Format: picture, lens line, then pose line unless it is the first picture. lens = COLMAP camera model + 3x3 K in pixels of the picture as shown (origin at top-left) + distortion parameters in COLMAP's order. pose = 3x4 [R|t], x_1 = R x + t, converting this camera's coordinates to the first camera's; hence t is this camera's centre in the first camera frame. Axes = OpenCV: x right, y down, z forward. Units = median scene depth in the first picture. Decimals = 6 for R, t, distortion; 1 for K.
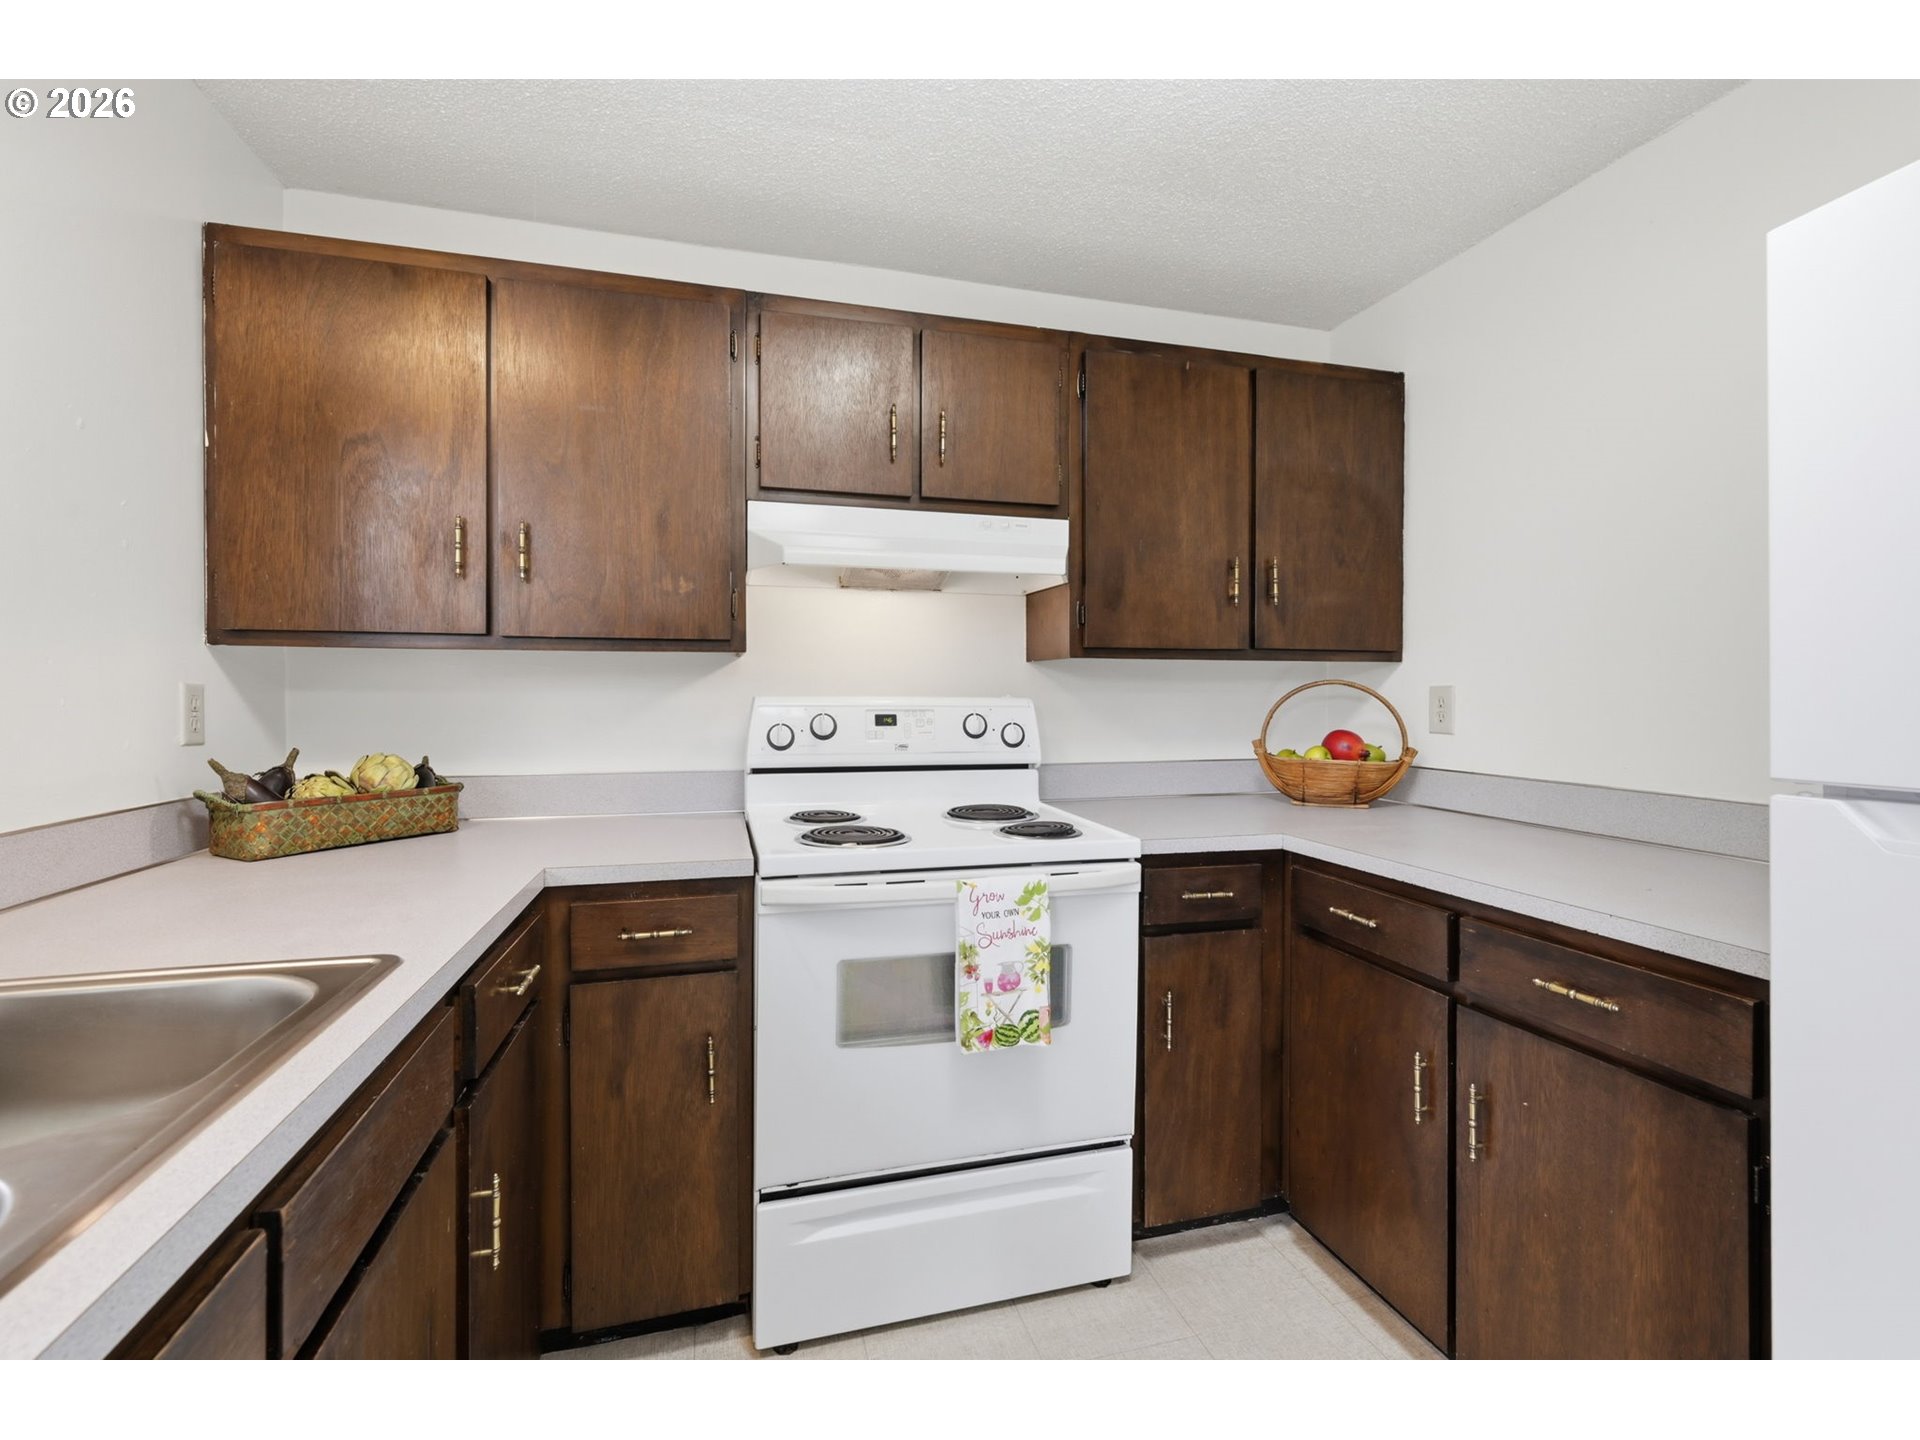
lens RADIAL K [[851.4, 0, 959.5], [0, 851.4, 703.9], [0, 0, 1]] dist [-0.001404, -0.000033]
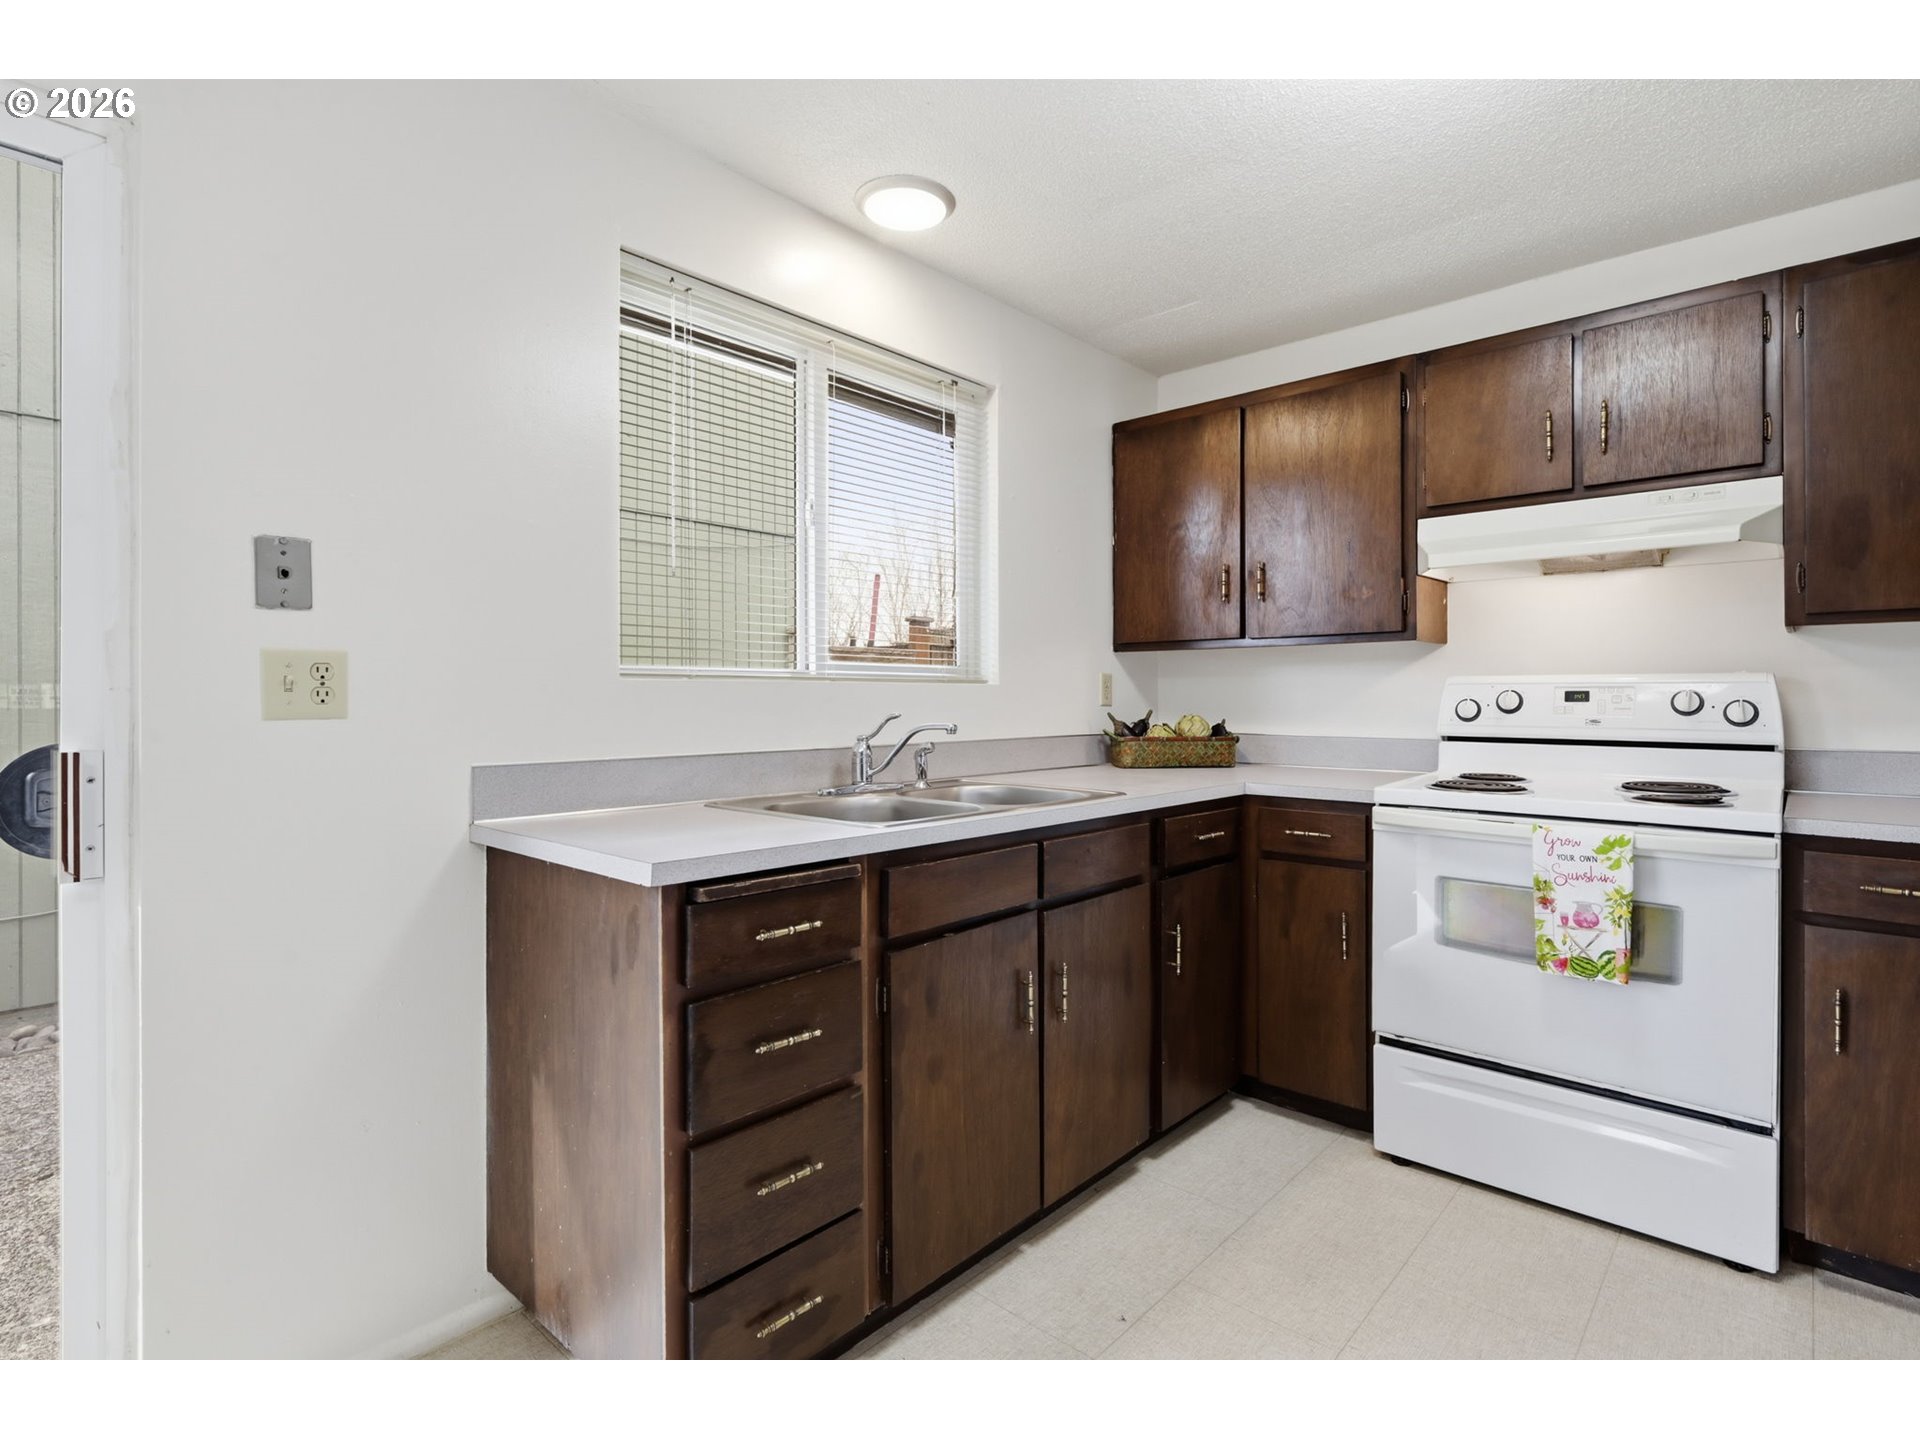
lens RADIAL K [[956.1, 0, 955.8], [0, 956.1, 706.2], [0, 0, 1]] dist [-0.001733, -0.000126]
pose [[0.525398, 0.003983, -0.850847, 0.690723], [-0.007439, 0.999972, 0.000087, 0.049096], [0.850824, 0.006284, 0.525413, -0.374062]]
